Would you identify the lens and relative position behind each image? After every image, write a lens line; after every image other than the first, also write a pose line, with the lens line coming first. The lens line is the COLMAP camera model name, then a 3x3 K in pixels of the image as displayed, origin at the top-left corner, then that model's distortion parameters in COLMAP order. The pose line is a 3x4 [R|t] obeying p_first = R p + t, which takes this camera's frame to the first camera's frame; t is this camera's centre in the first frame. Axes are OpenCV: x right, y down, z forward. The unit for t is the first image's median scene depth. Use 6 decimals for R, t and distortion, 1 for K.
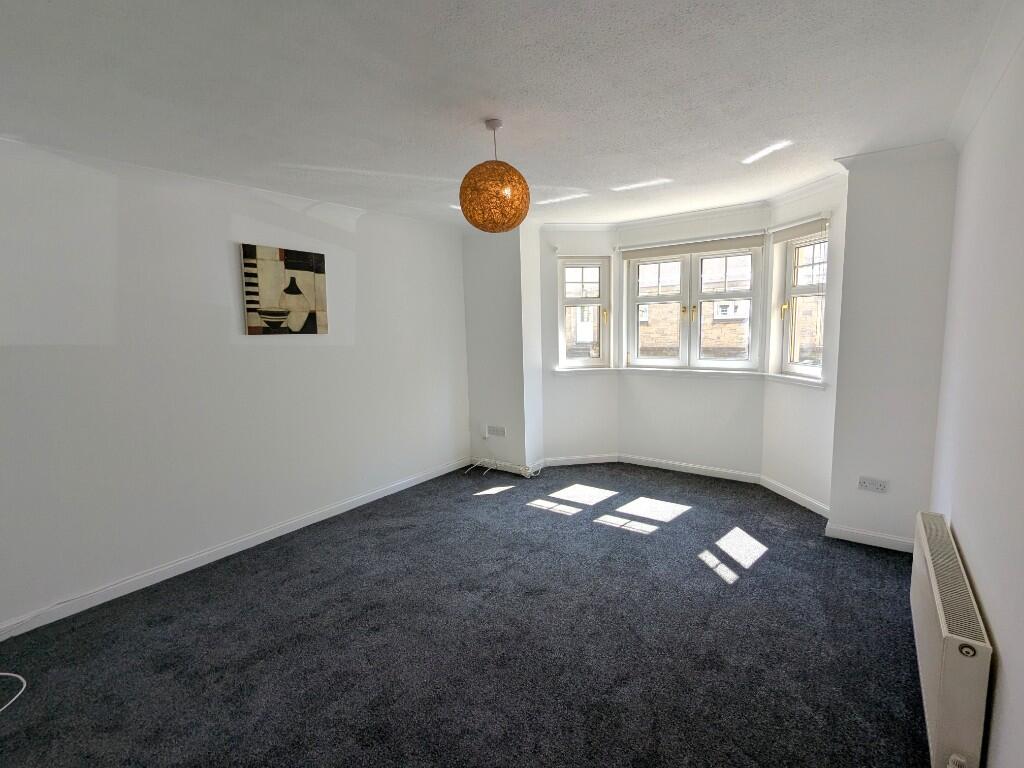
lens RADIAL K [[484.4, 0, 512.0], [0, 484.4, 384.0], [0, 0, 1]] dist [-0.000505, -0.000144]
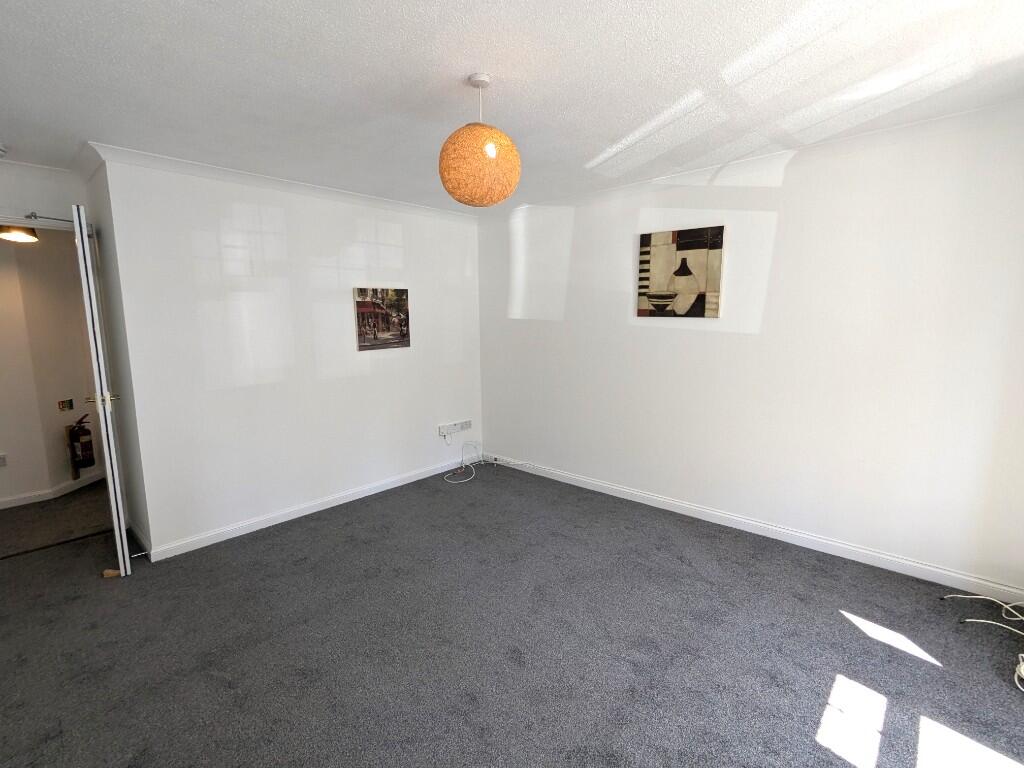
lens RADIAL K [[484.4, 0, 512.0], [0, 484.4, 384.0], [0, 0, 1]] dist [-0.000505, -0.000144]
pose [[-0.095975, 0.170165, -0.980731, 0.581340], [-0.110111, 0.977417, 0.180366, -0.113066], [0.989275, 0.125300, -0.075071, 0.774344]]
